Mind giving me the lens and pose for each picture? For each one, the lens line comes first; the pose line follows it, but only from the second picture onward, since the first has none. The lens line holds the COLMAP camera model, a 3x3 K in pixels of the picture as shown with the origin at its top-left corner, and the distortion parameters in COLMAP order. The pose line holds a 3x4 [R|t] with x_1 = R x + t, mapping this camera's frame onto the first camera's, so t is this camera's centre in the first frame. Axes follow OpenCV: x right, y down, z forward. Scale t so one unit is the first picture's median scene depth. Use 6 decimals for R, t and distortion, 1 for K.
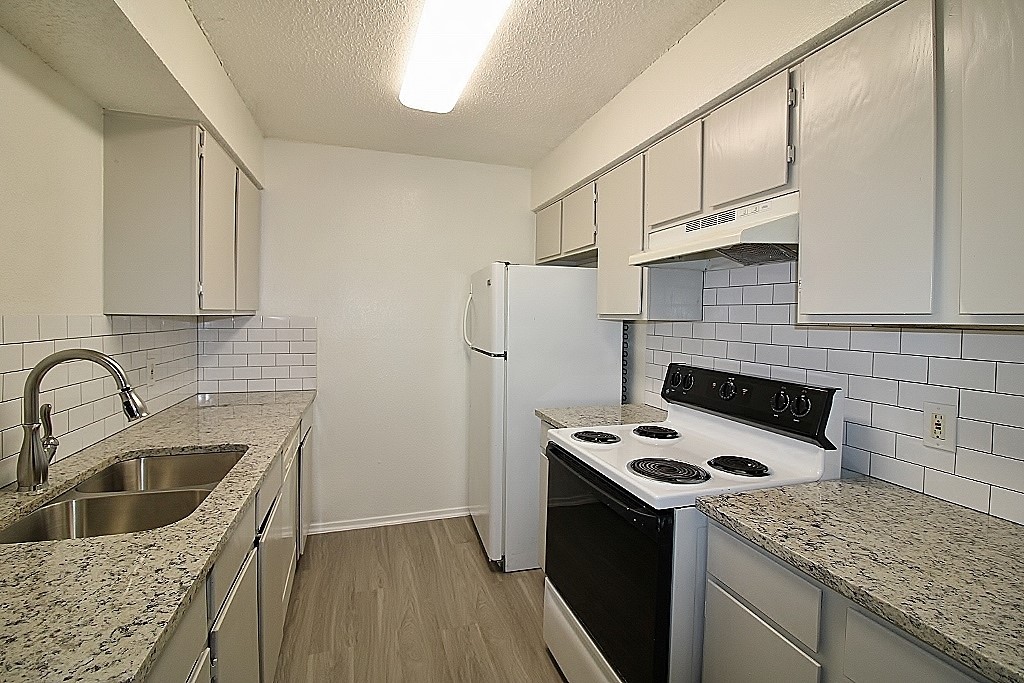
lens RADIAL K [[470.3, 0, 518.6], [0, 470.3, 331.9], [0, 0, 1]] dist [-0.004894, -0.006105]
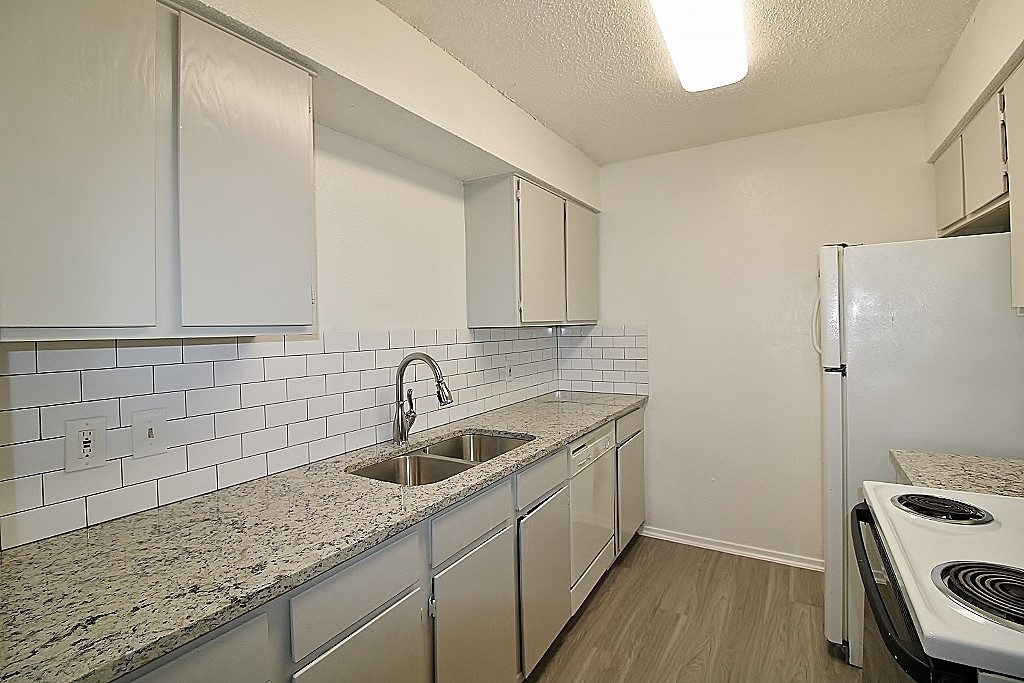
lens RADIAL K [[470.3, 0, 517.5], [0, 470.3, 330.7], [0, 0, 1]] dist [-0.004894, -0.006105]
pose [[0.663171, -0.019156, -0.748223, 0.200343], [0.007574, 0.999793, -0.018884, -0.001496], [0.748429, 0.006857, 0.663179, 0.136915]]
